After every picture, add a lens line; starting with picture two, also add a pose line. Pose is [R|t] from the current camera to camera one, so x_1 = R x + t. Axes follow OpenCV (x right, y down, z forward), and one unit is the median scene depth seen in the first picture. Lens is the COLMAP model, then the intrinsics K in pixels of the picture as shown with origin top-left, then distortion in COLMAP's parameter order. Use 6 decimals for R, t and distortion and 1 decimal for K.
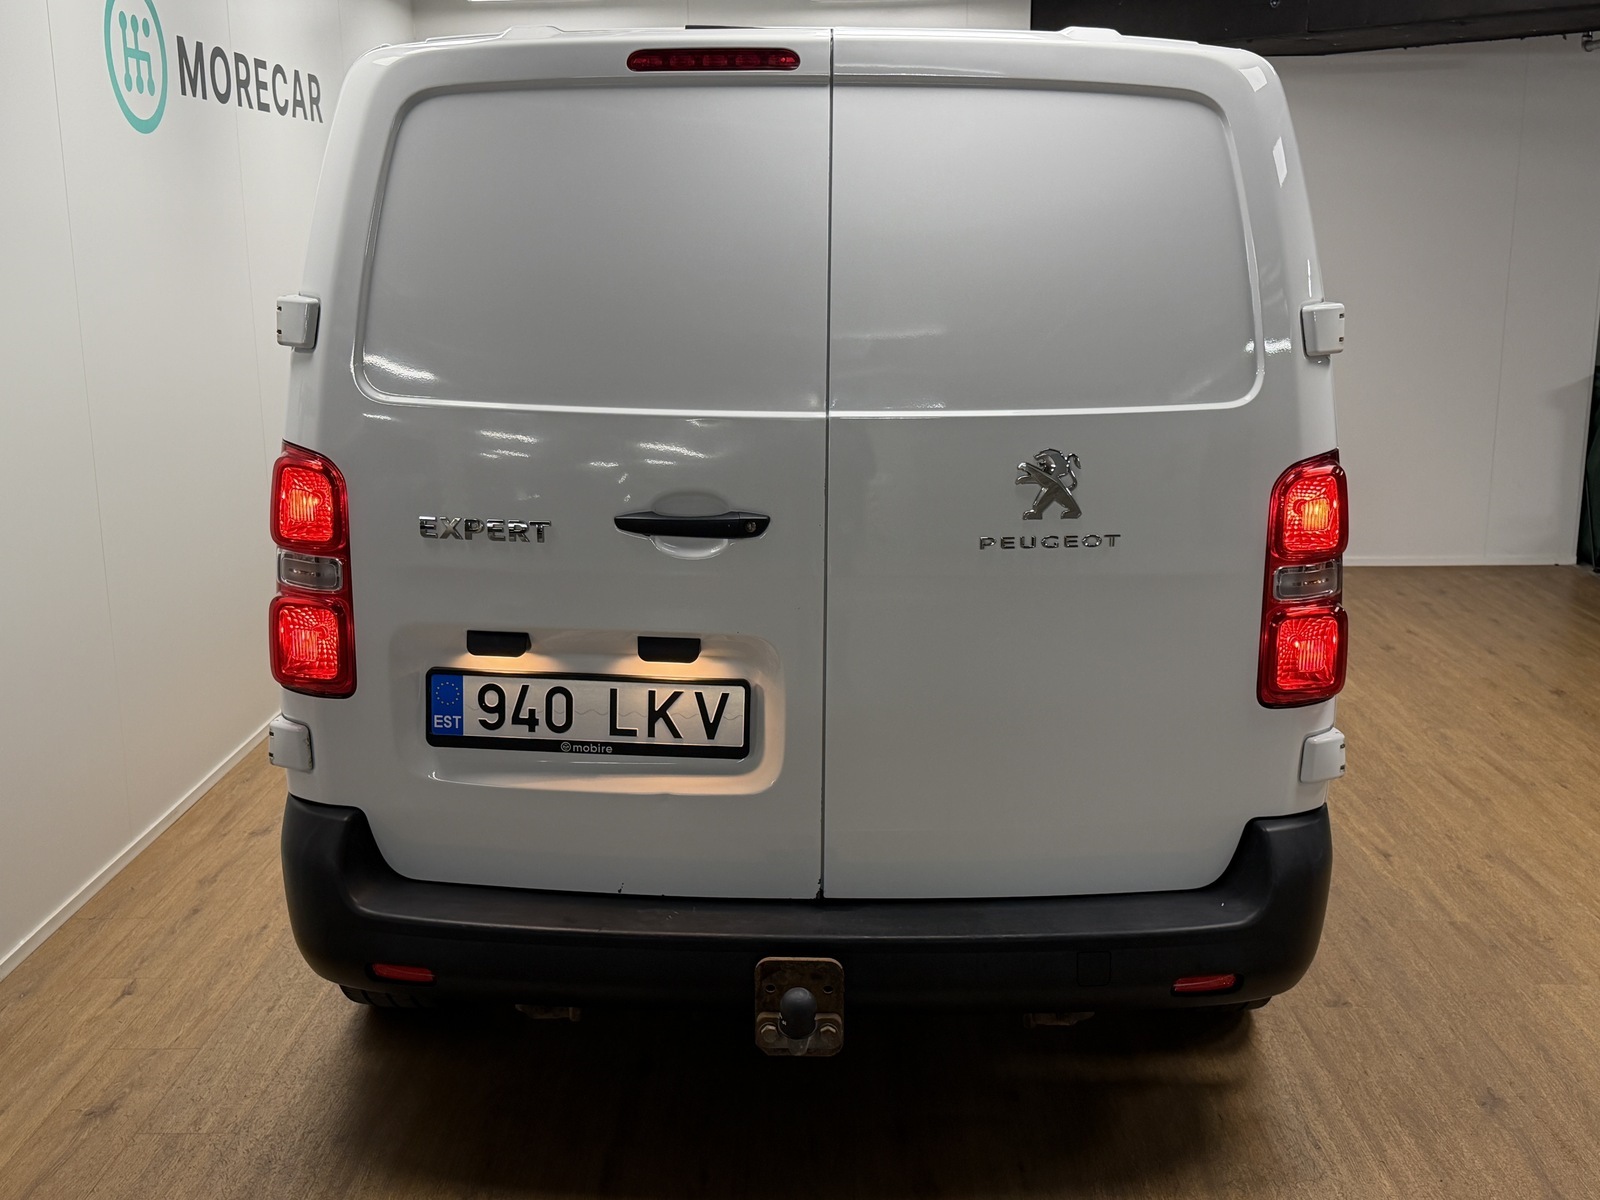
lens RADIAL K [[1656.5, 0, 800.0], [0, 1656.5, 600.0], [0, 0, 1]] dist [0.158053, -0.332369]
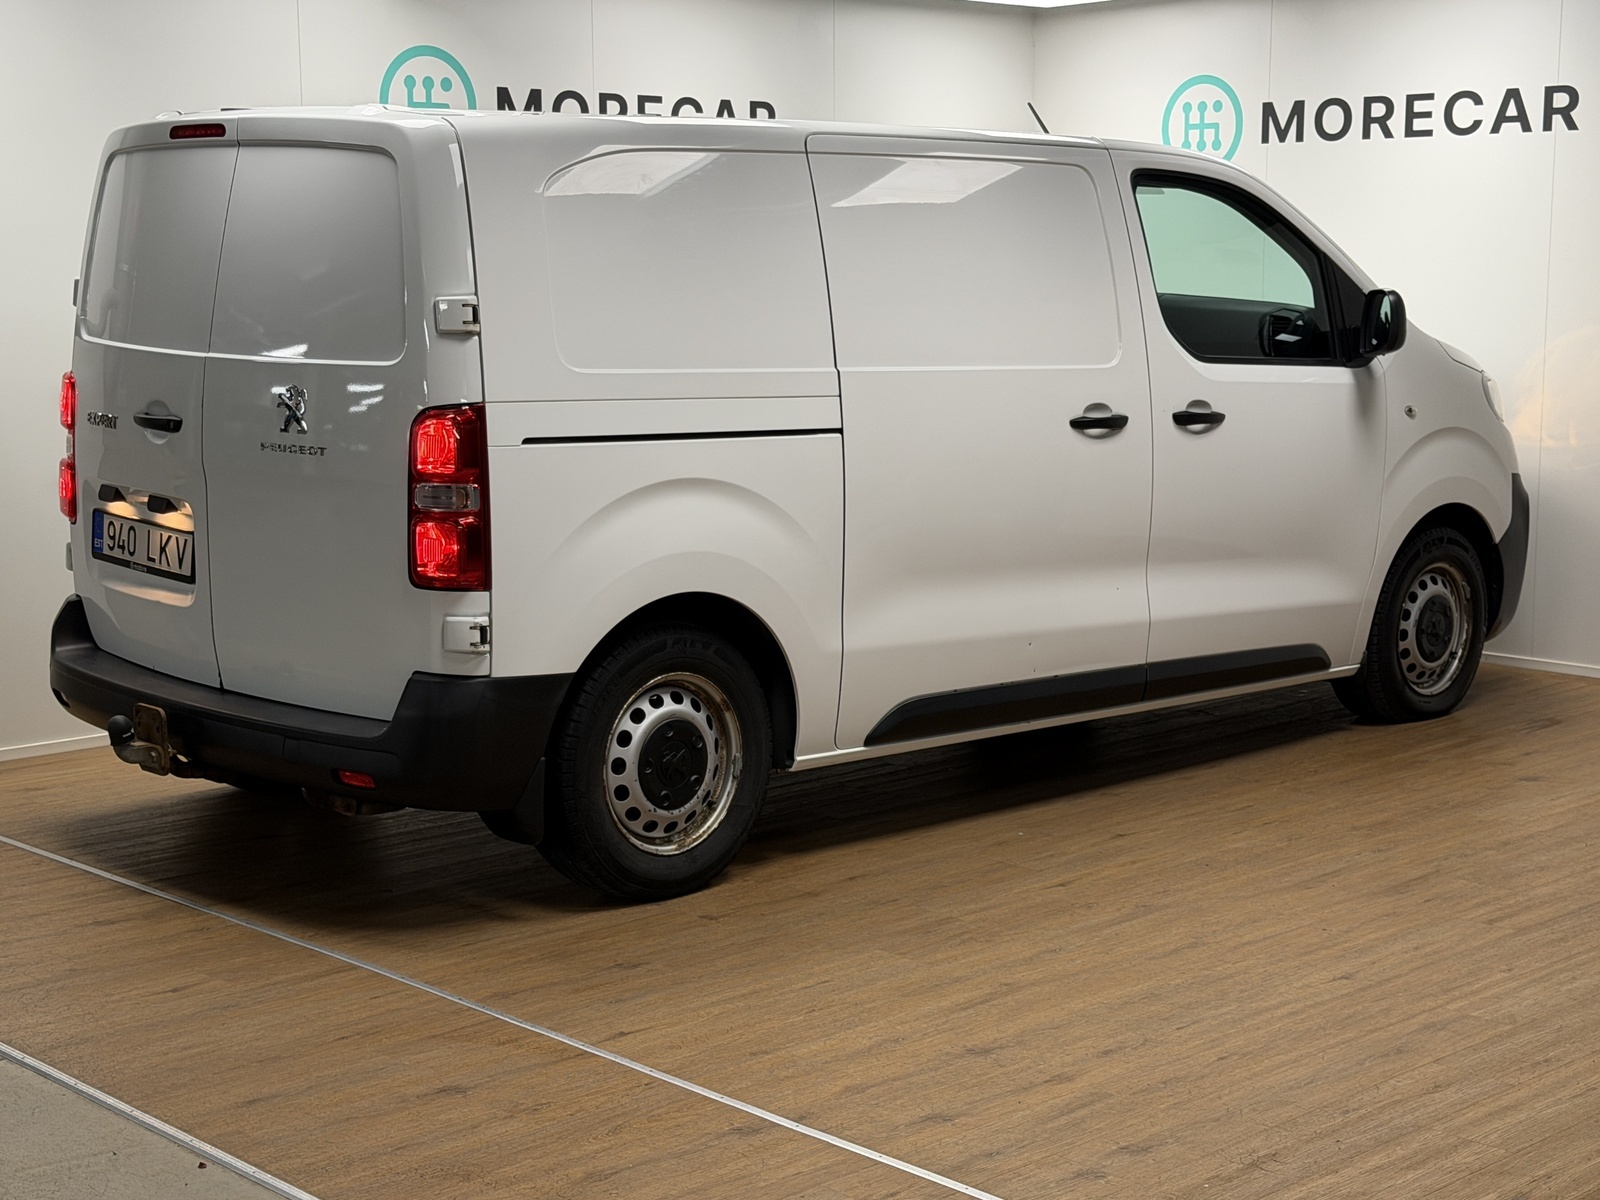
lens RADIAL K [[2575.6, 0, 800.0], [0, 2575.6, 600.0], [0, 0, 1]] dist [0.144825, -0.010951]
pose [[0.704499, 0.104601, -0.701954, 1.624257], [-0.160151, 0.986998, -0.013655, 0.043609], [0.691399, 0.122039, 0.712091, -0.232640]]
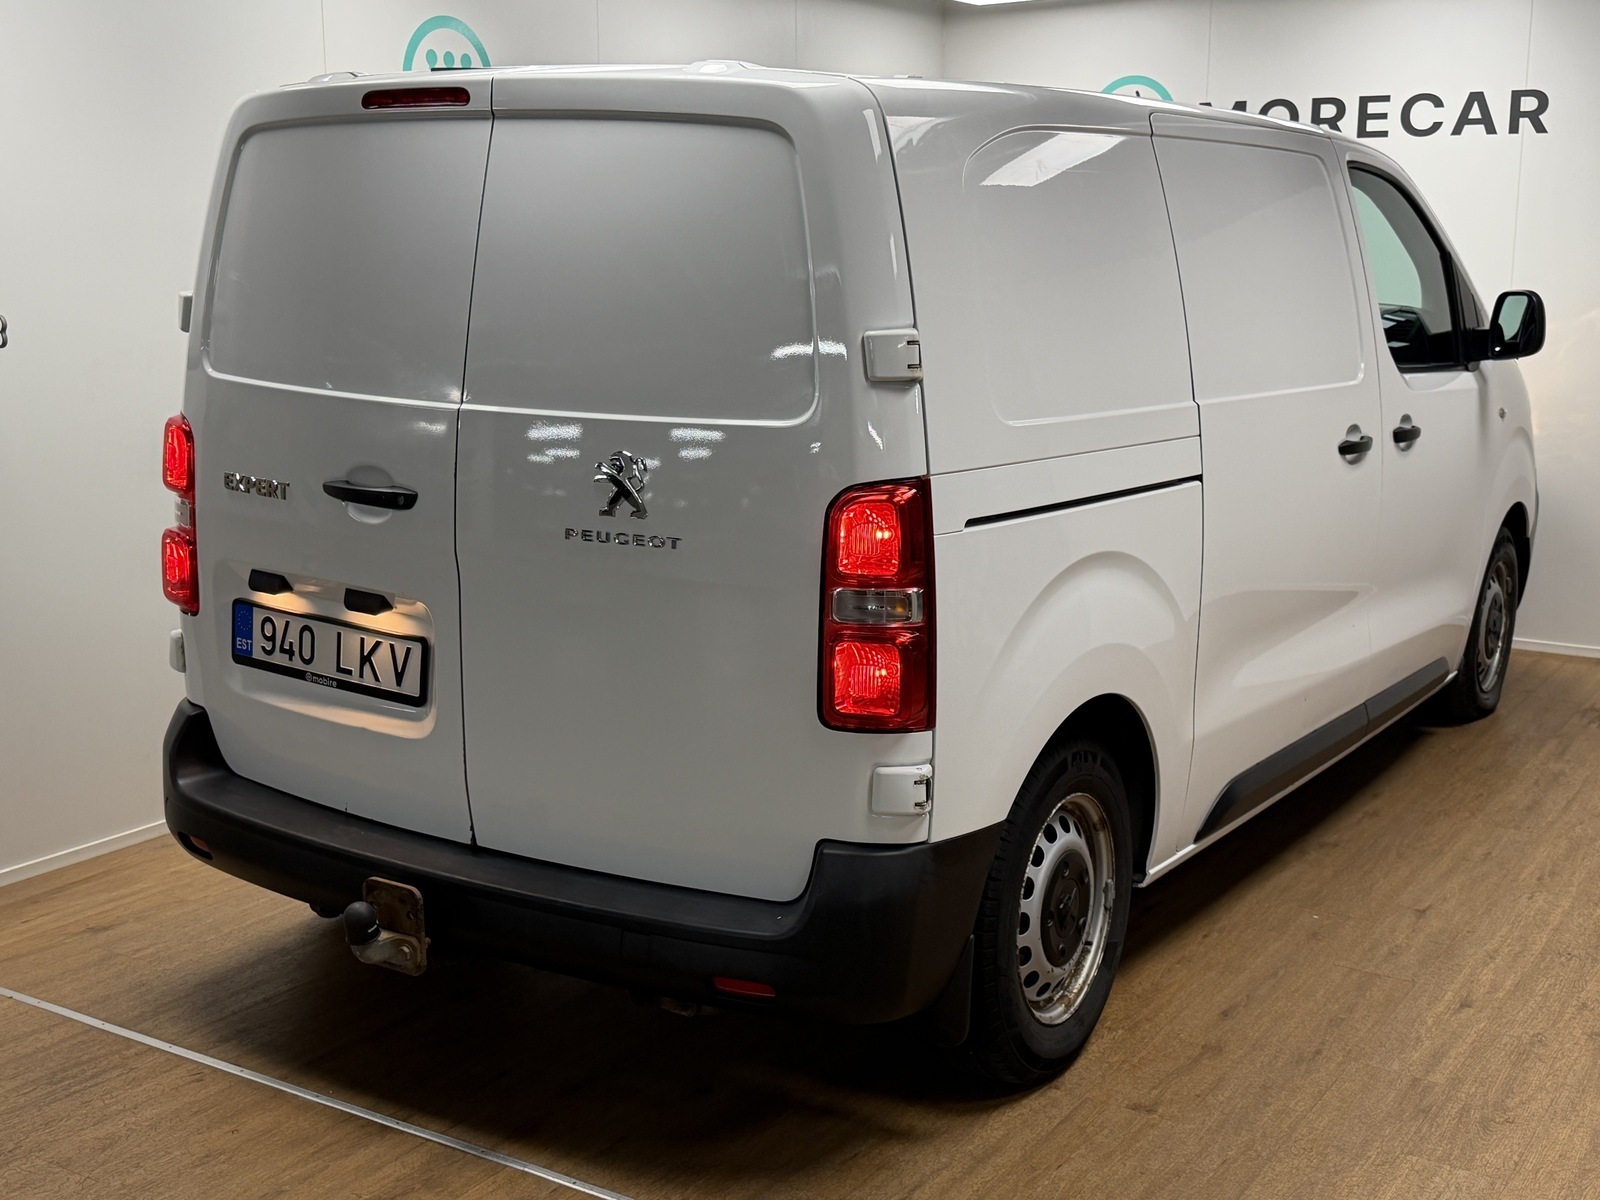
lens RADIAL K [[1923.7, 0, 800.0], [0, 1923.7, 600.0], [0, 0, 1]] dist [0.170214, -0.365394]
pose [[0.850949, 0.108404, -0.513941, 0.695487], [-0.123671, 0.992313, 0.004539, -0.012157], [0.510482, 0.059697, 0.857814, -0.002109]]
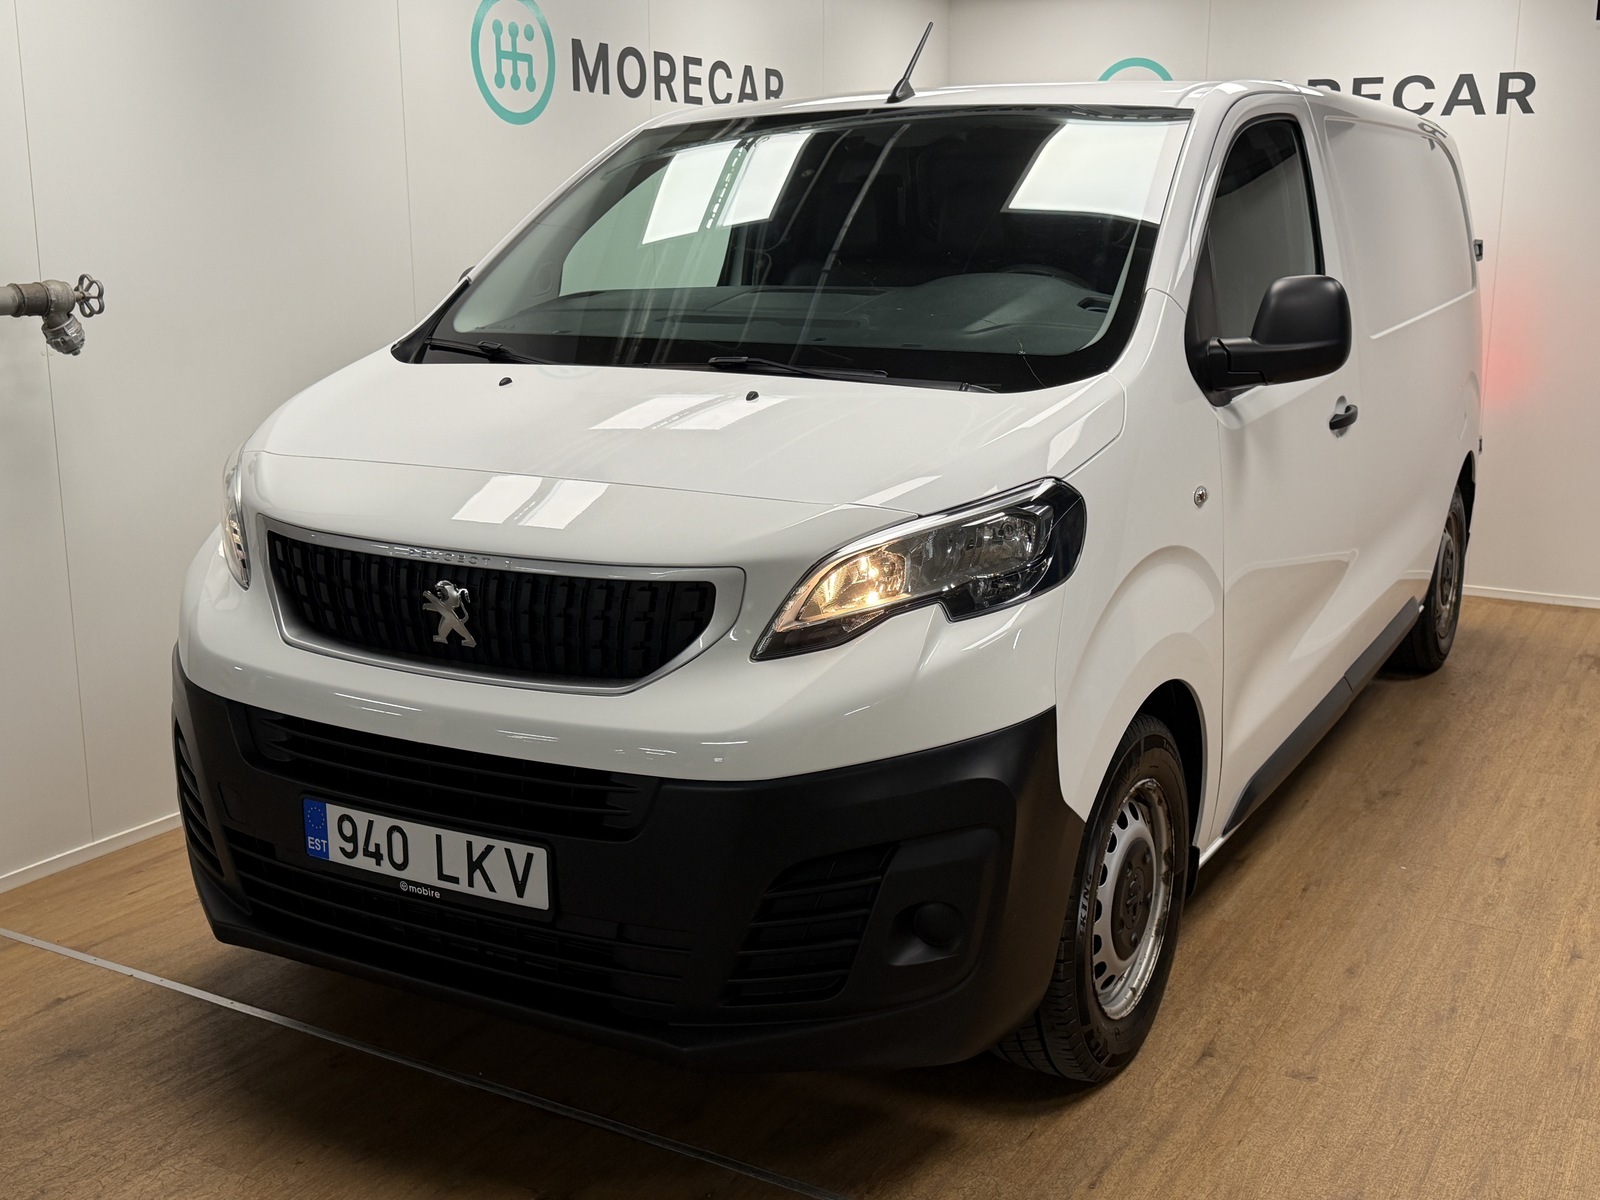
lens RADIAL K [[1710.1, 0, 800.0], [0, 1710.1, 600.0], [0, 0, 1]] dist [0.128450, -0.257837]
pose [[0.874339, 0.115136, -0.471460, 0.507969], [-0.115729, 0.992890, 0.027851, -0.006038], [0.471315, 0.030210, 0.881448, 0.057730]]
